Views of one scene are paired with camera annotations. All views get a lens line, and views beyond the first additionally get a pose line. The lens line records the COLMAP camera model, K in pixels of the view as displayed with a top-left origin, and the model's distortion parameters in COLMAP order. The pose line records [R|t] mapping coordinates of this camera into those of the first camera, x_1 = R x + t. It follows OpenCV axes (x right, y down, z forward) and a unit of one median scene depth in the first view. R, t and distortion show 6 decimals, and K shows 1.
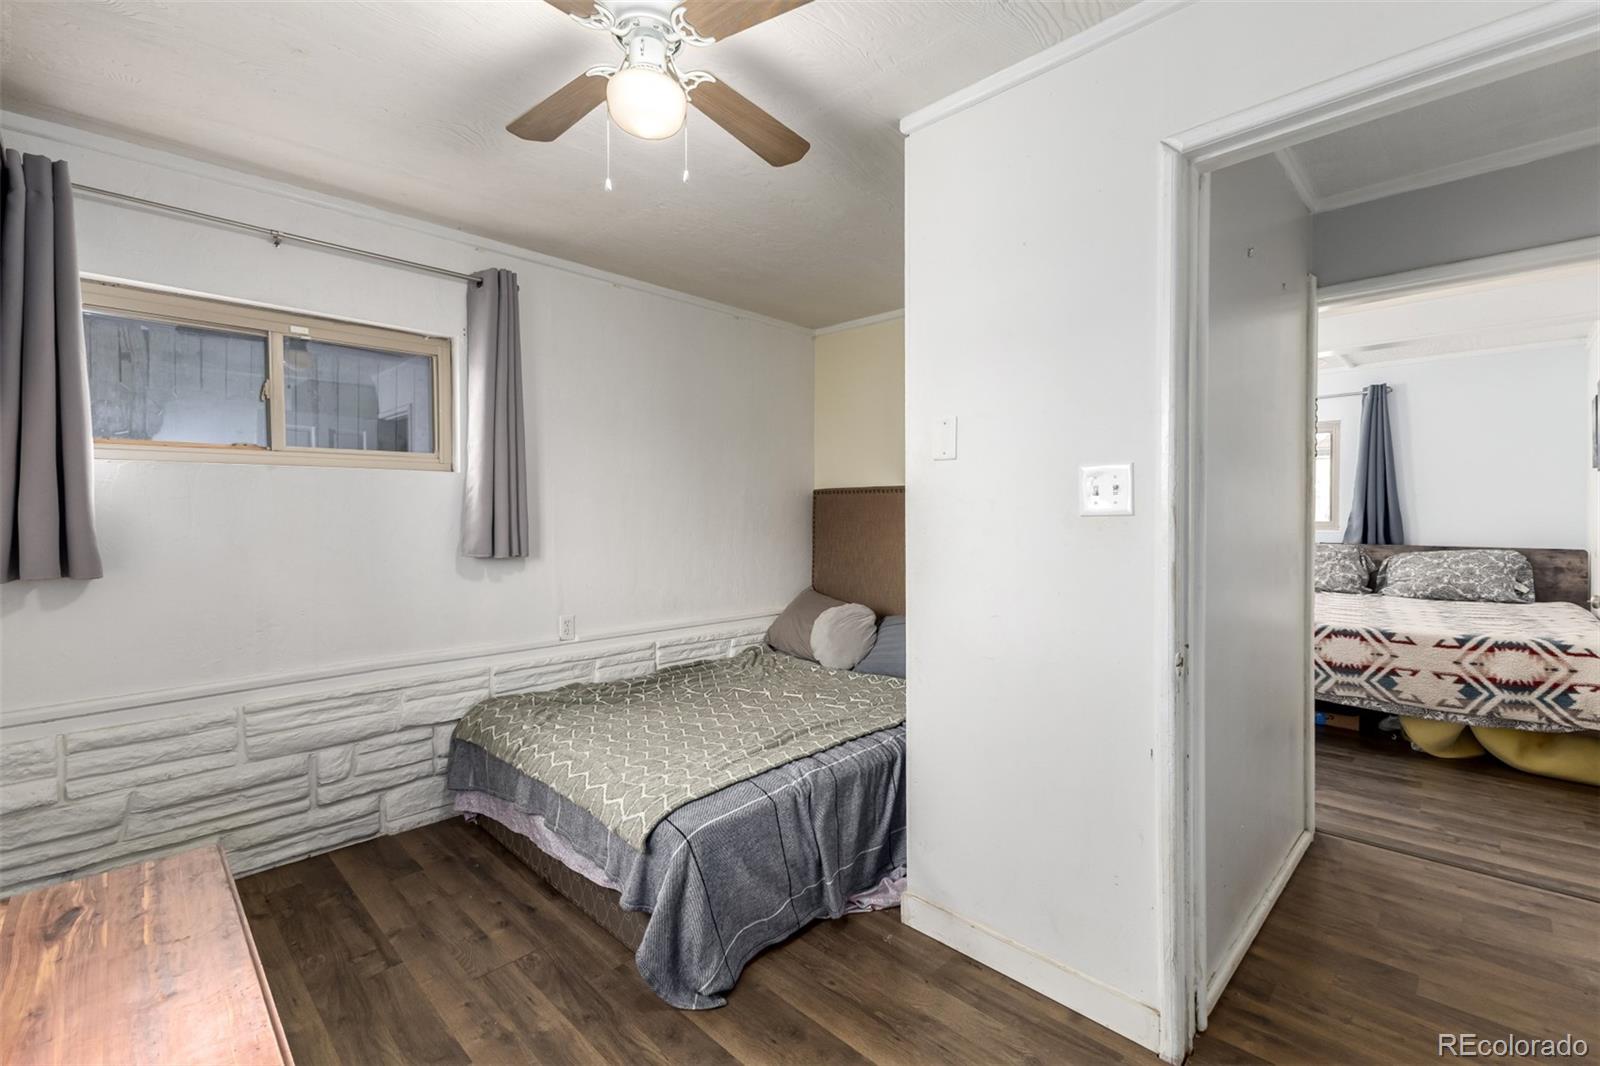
lens RADIAL K [[692.7, 0, 825.2], [0, 692.7, 524.2], [0, 0, 1]] dist [0.017524, -0.005084]
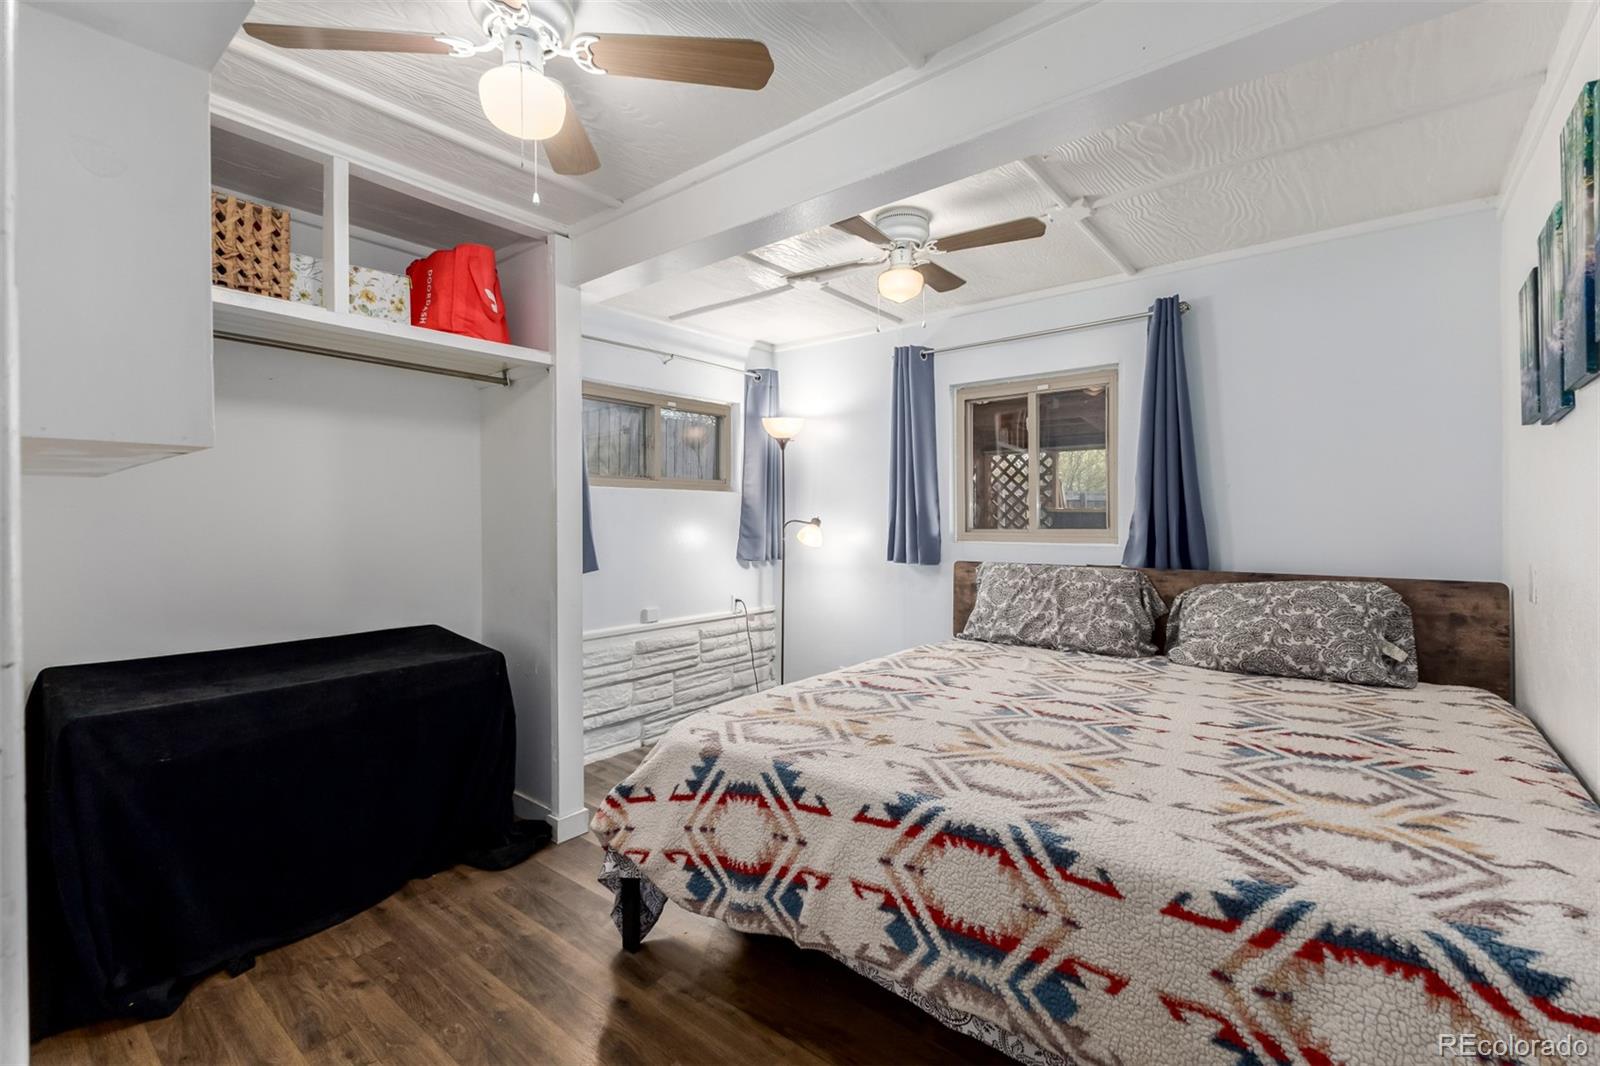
lens RADIAL K [[692.7, 0, 819.3], [0, 692.7, 523.7], [0, 0, 1]] dist [0.017524, -0.005084]
pose [[0.995312, -0.007687, 0.096410, 0.622845], [0.008475, 0.999934, -0.007765, -0.010014], [-0.096343, 0.008546, 0.995311, 0.628620]]
